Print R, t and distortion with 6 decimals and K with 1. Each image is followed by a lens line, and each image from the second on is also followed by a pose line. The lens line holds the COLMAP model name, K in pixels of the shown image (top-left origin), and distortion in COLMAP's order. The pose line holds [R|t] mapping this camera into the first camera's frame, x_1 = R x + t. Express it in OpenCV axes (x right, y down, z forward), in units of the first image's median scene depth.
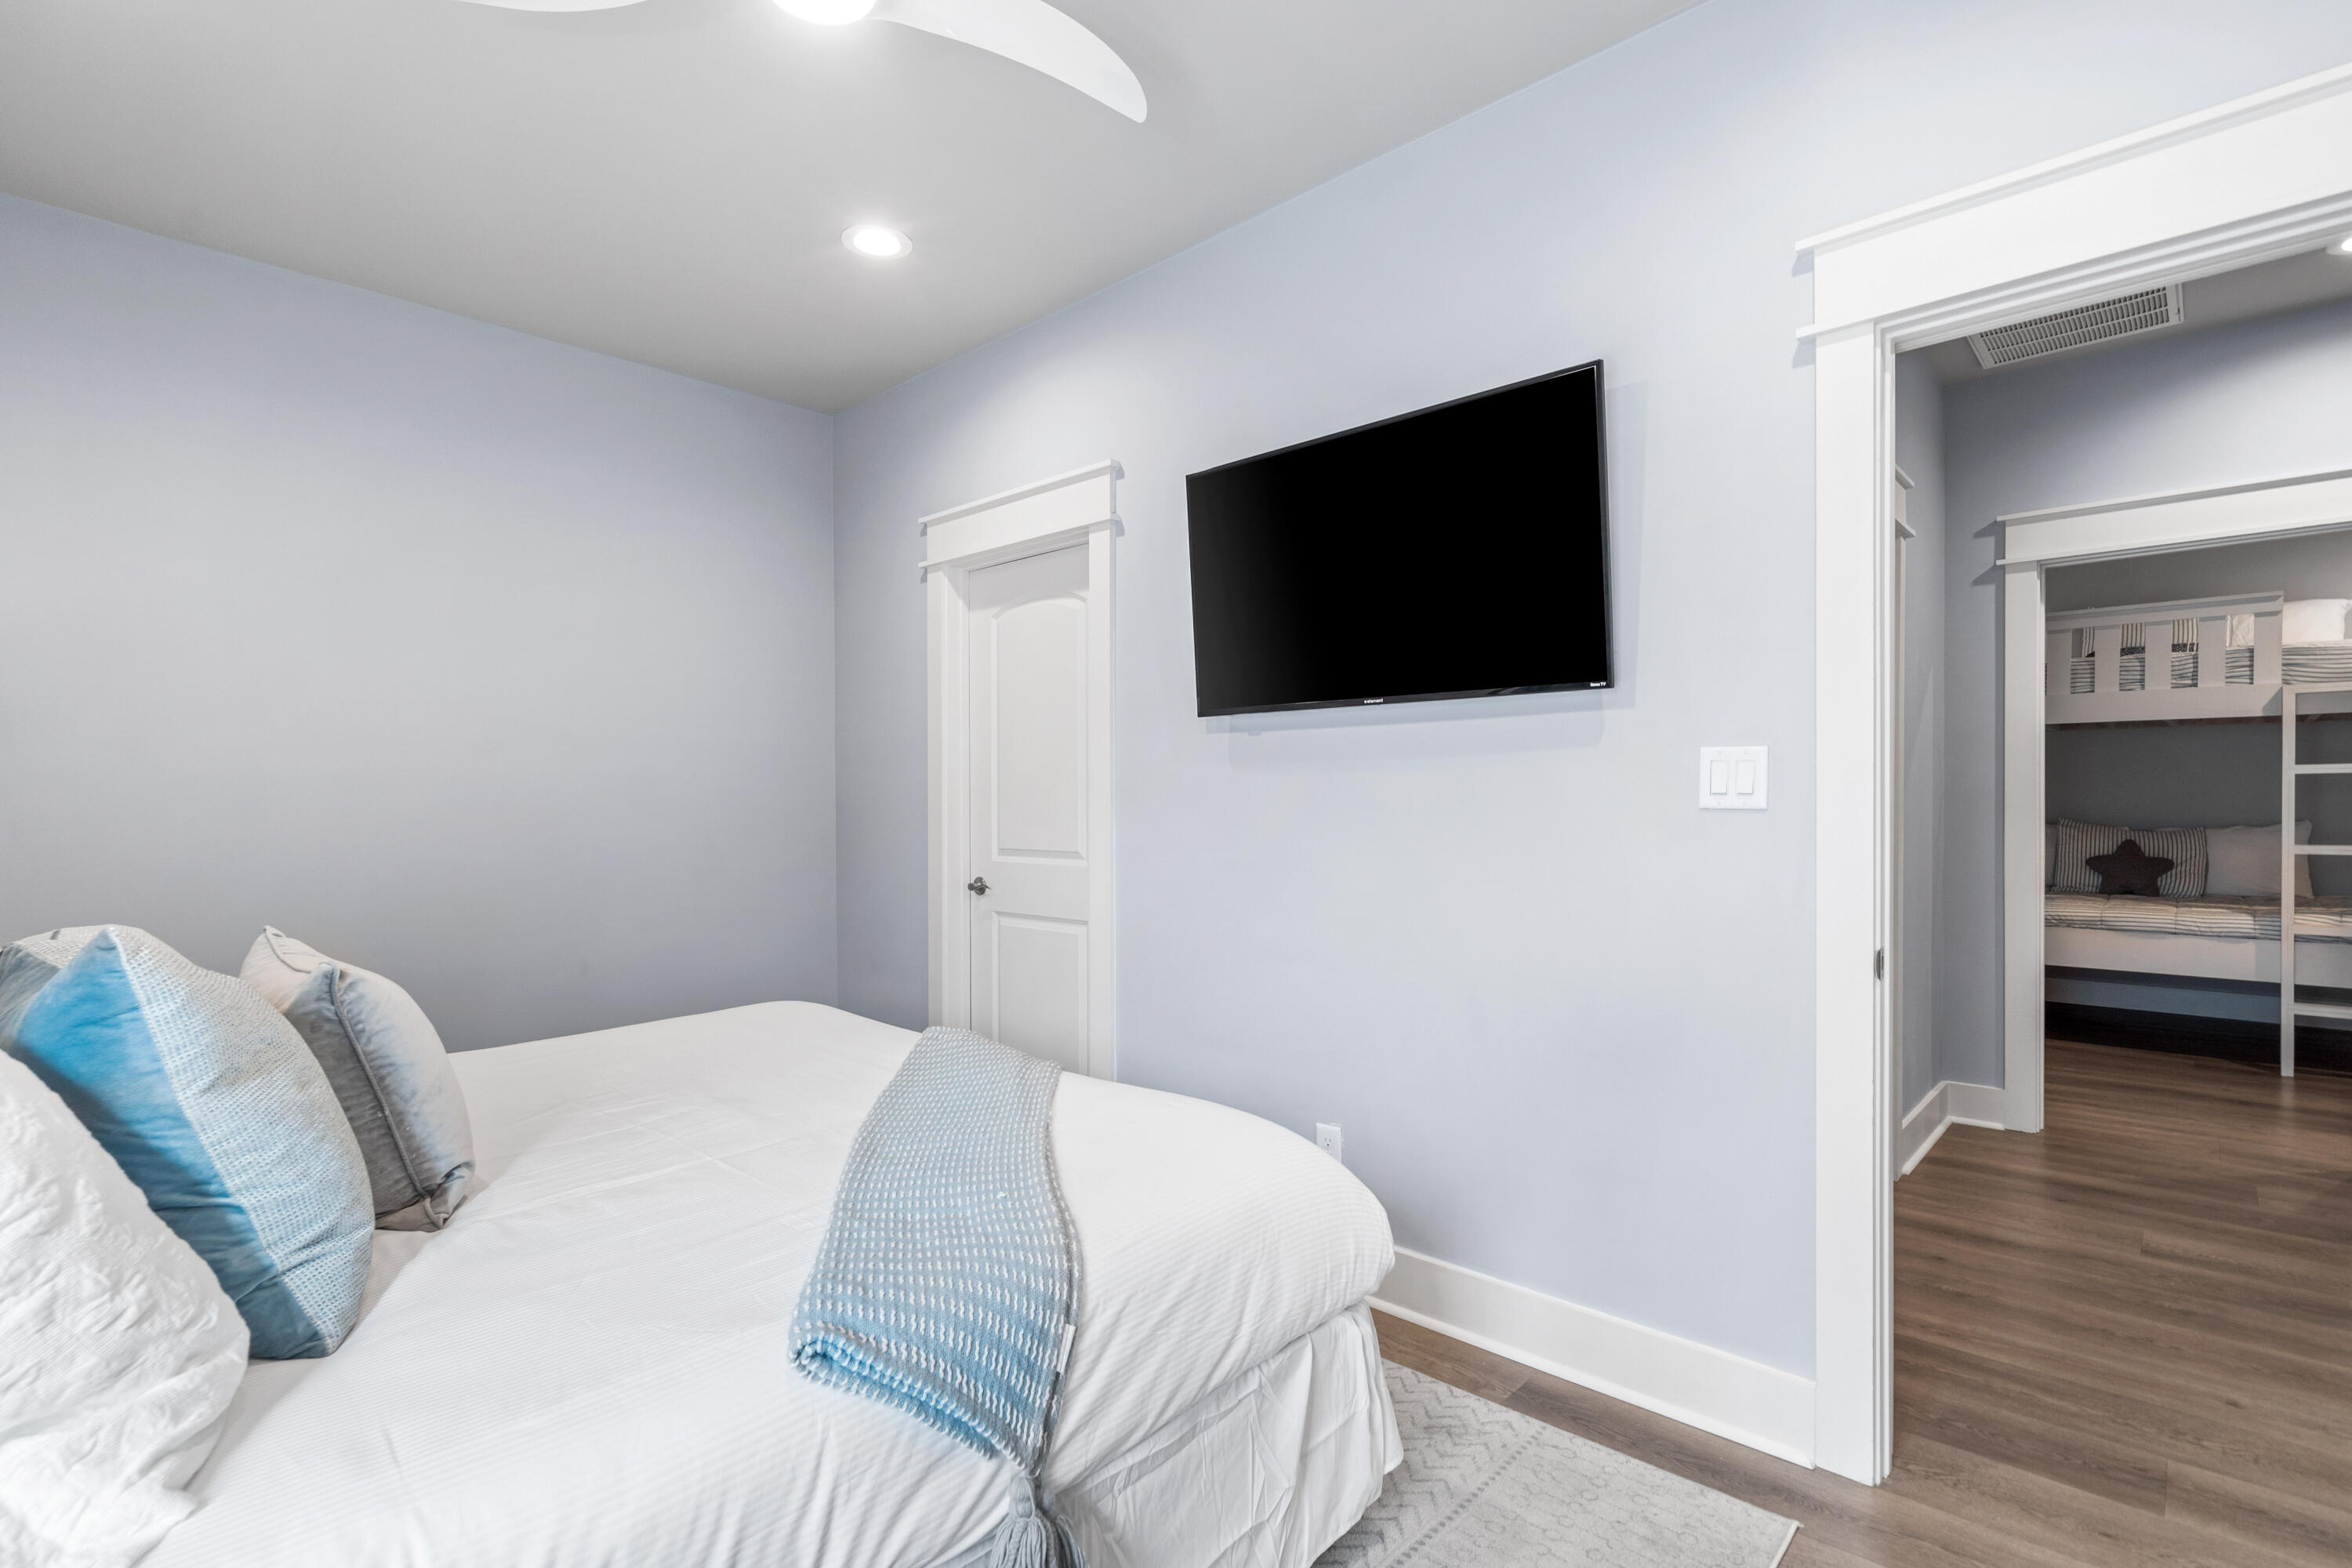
lens RADIAL K [[1124.7, 0, 1176.0], [0, 1124.7, 784.0], [0, 0, 1]] dist [0.011617, 0.000139]
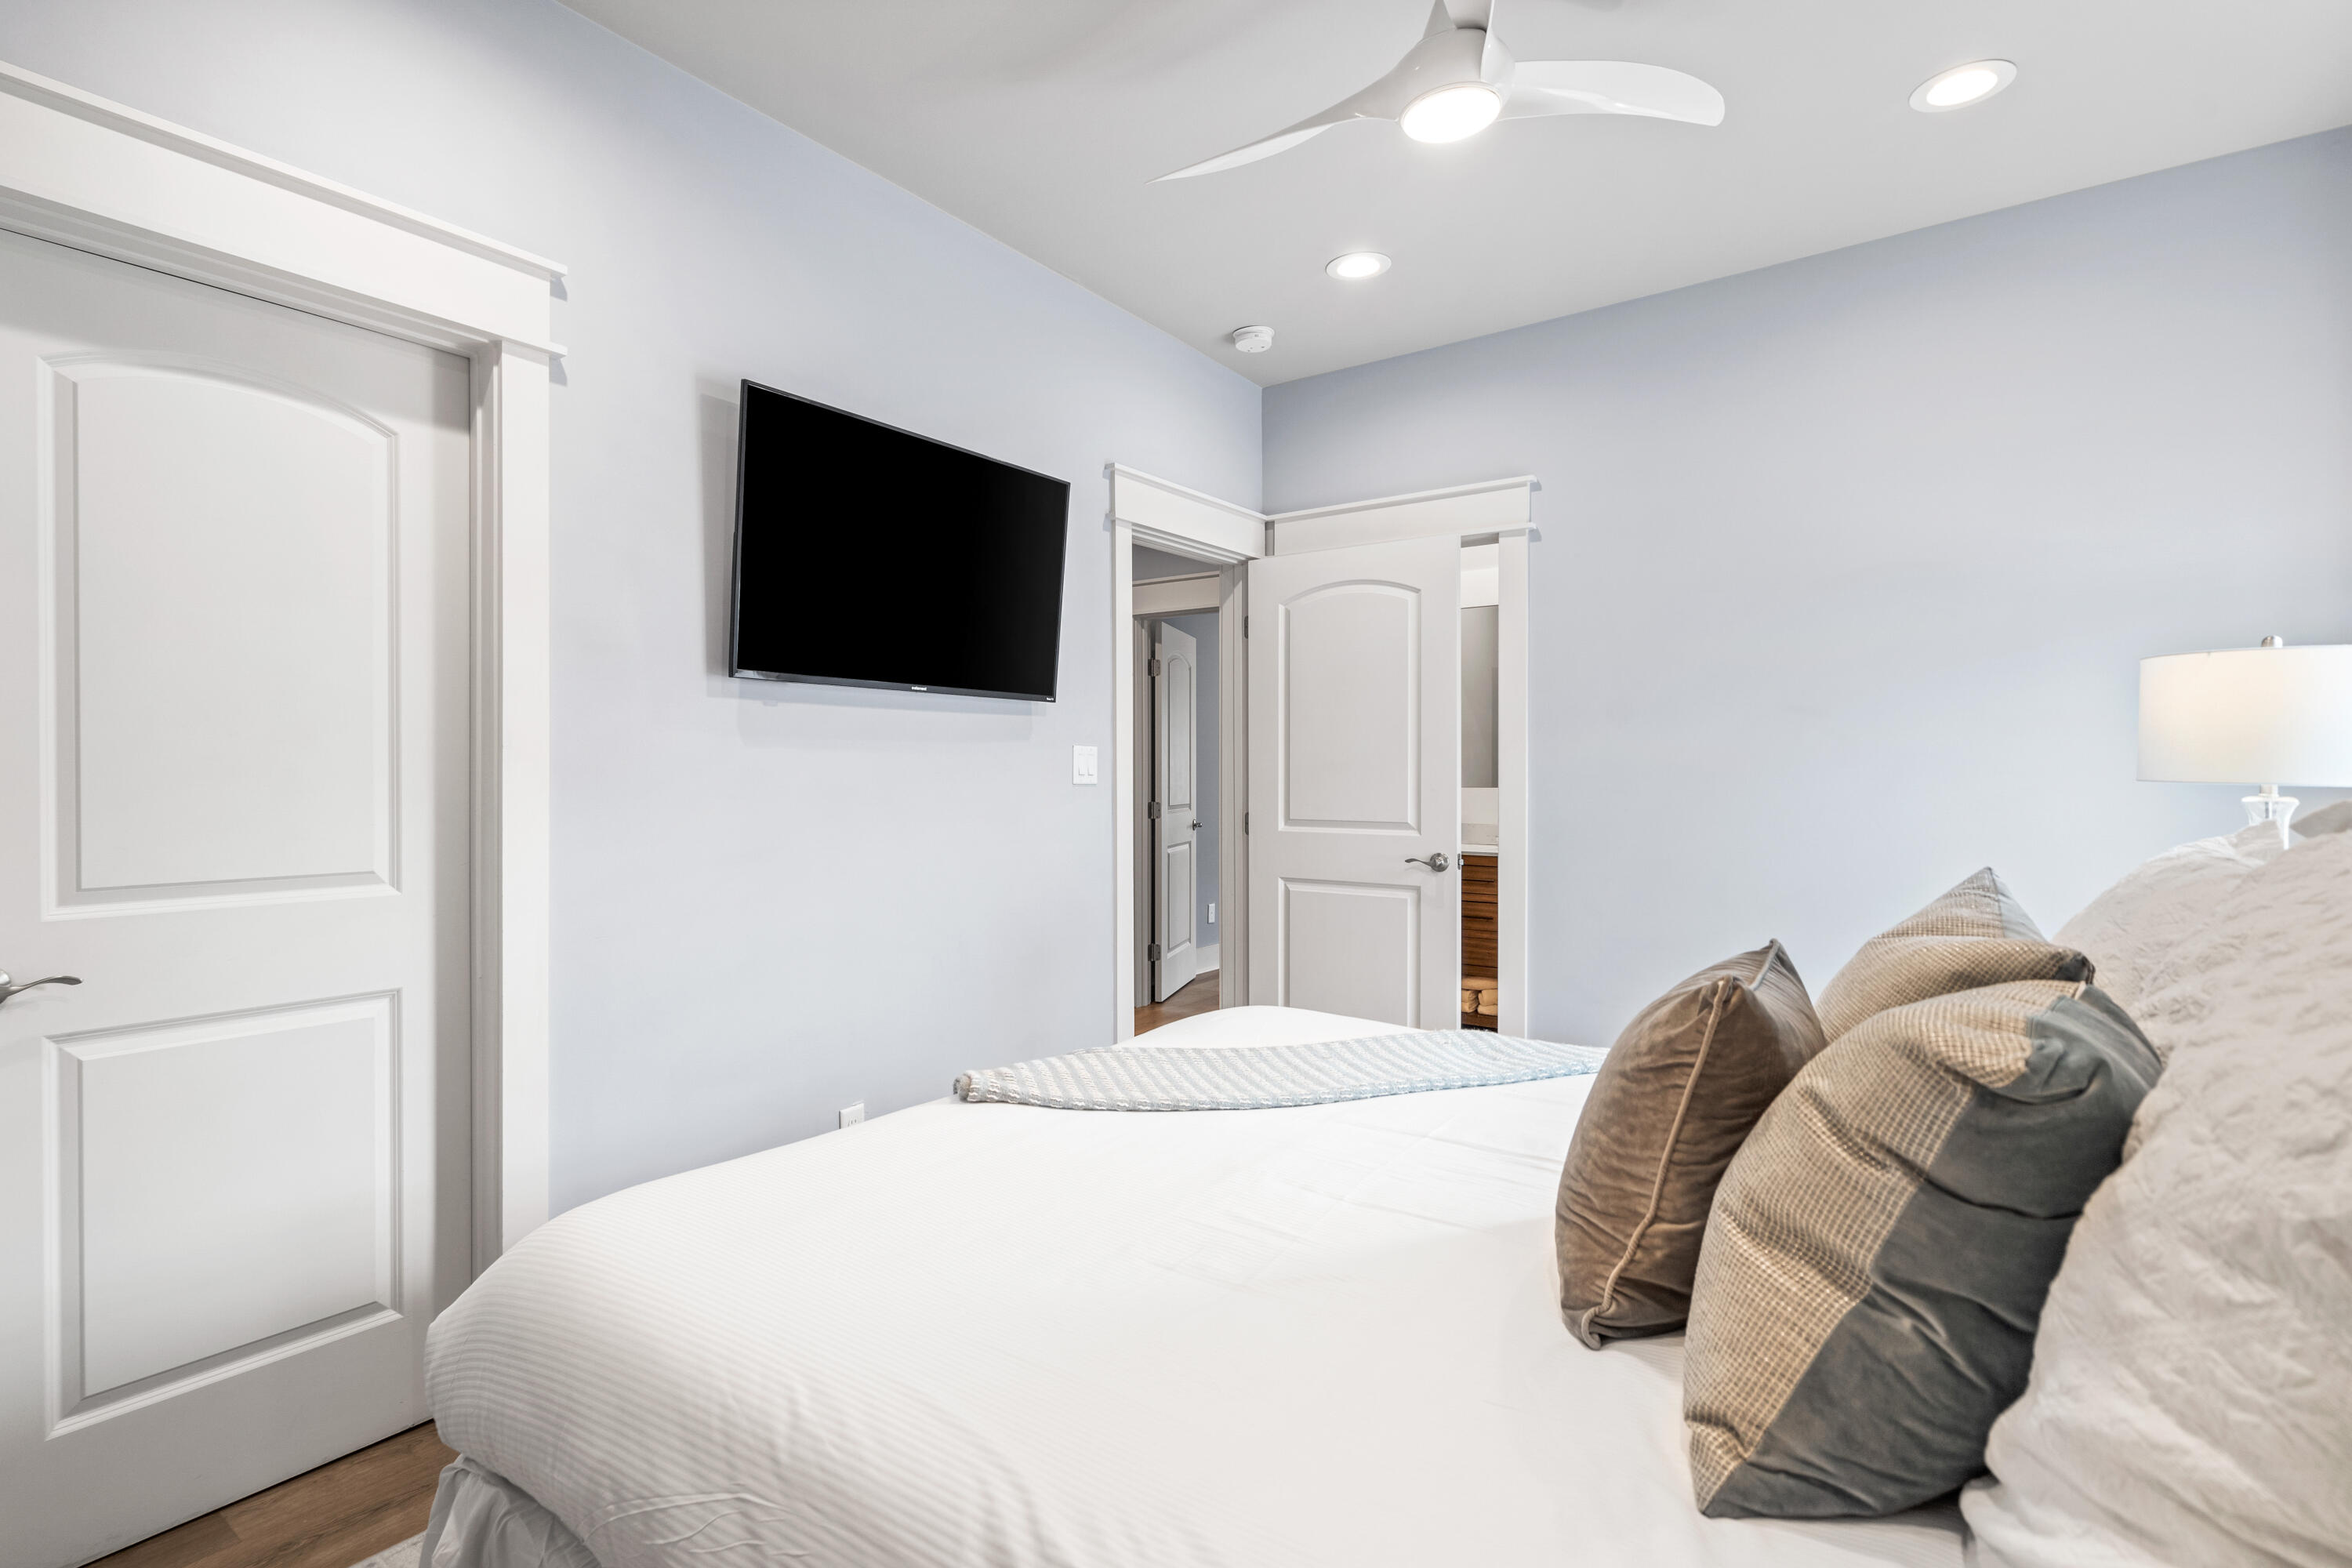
lens RADIAL K [[1124.7, 0, 1176.0], [0, 1124.7, 784.0], [0, 0, 1]] dist [0.011617, 0.000139]
pose [[-0.134349, 0.012196, 0.990859, -1.030008], [0.005401, 0.999918, -0.011575, 0.037604], [-0.990919, 0.003797, -0.134404, 0.982499]]
